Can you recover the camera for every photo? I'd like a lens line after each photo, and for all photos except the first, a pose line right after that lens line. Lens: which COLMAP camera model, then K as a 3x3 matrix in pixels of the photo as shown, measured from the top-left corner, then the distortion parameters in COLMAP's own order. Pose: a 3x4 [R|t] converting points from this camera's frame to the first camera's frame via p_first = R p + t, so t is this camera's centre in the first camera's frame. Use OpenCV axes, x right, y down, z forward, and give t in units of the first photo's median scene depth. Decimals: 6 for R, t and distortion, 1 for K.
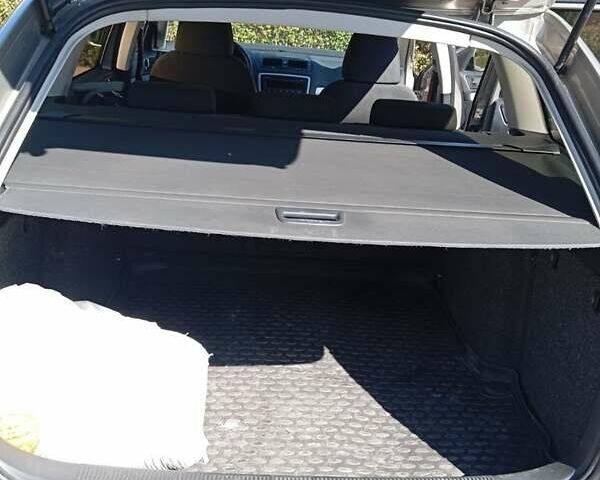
lens RADIAL K [[638.4, 0, 300.0], [0, 638.4, 240.0], [0, 0, 1]] dist [0.061178, -0.142158]
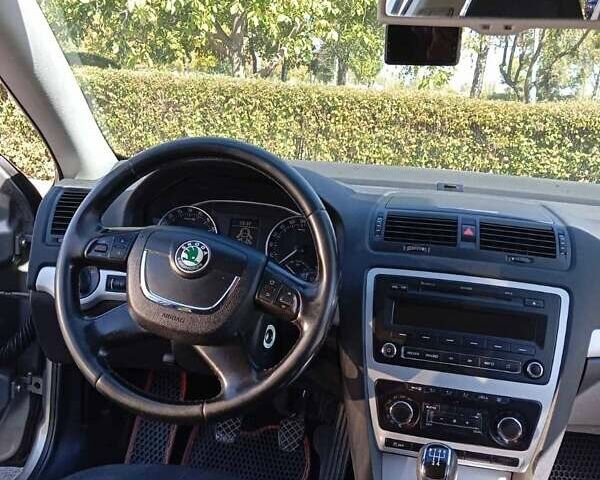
lens RADIAL K [[638.4, 0, 300.0], [0, 638.4, 240.0], [0, 0, 1]] dist [0.061178, -0.142158]
pose [[0.976030, 0.035938, -0.214649, -0.017297], [-0.073847, 0.982447, -0.171302, -0.111384], [0.204725, 0.183047, 0.961551, 0.364344]]
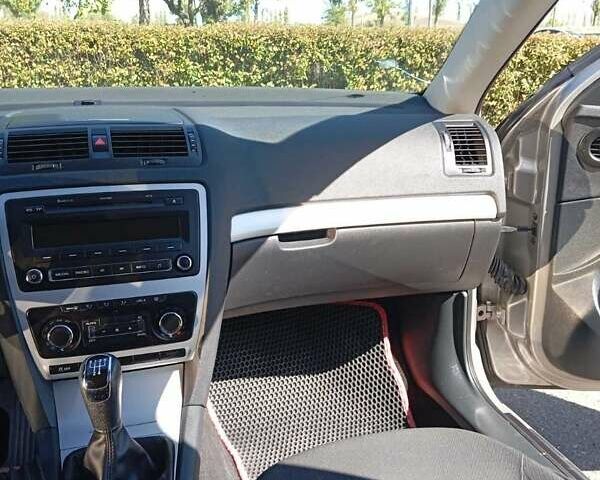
lens RADIAL K [[638.4, 0, 300.0], [0, 638.4, 240.0], [0, 0, 1]] dist [0.061178, -0.142158]
pose [[0.963603, -0.145845, 0.224052, -0.004479], [0.162076, 0.985202, -0.055746, -0.104919], [-0.212606, 0.090031, 0.972982, 0.366110]]
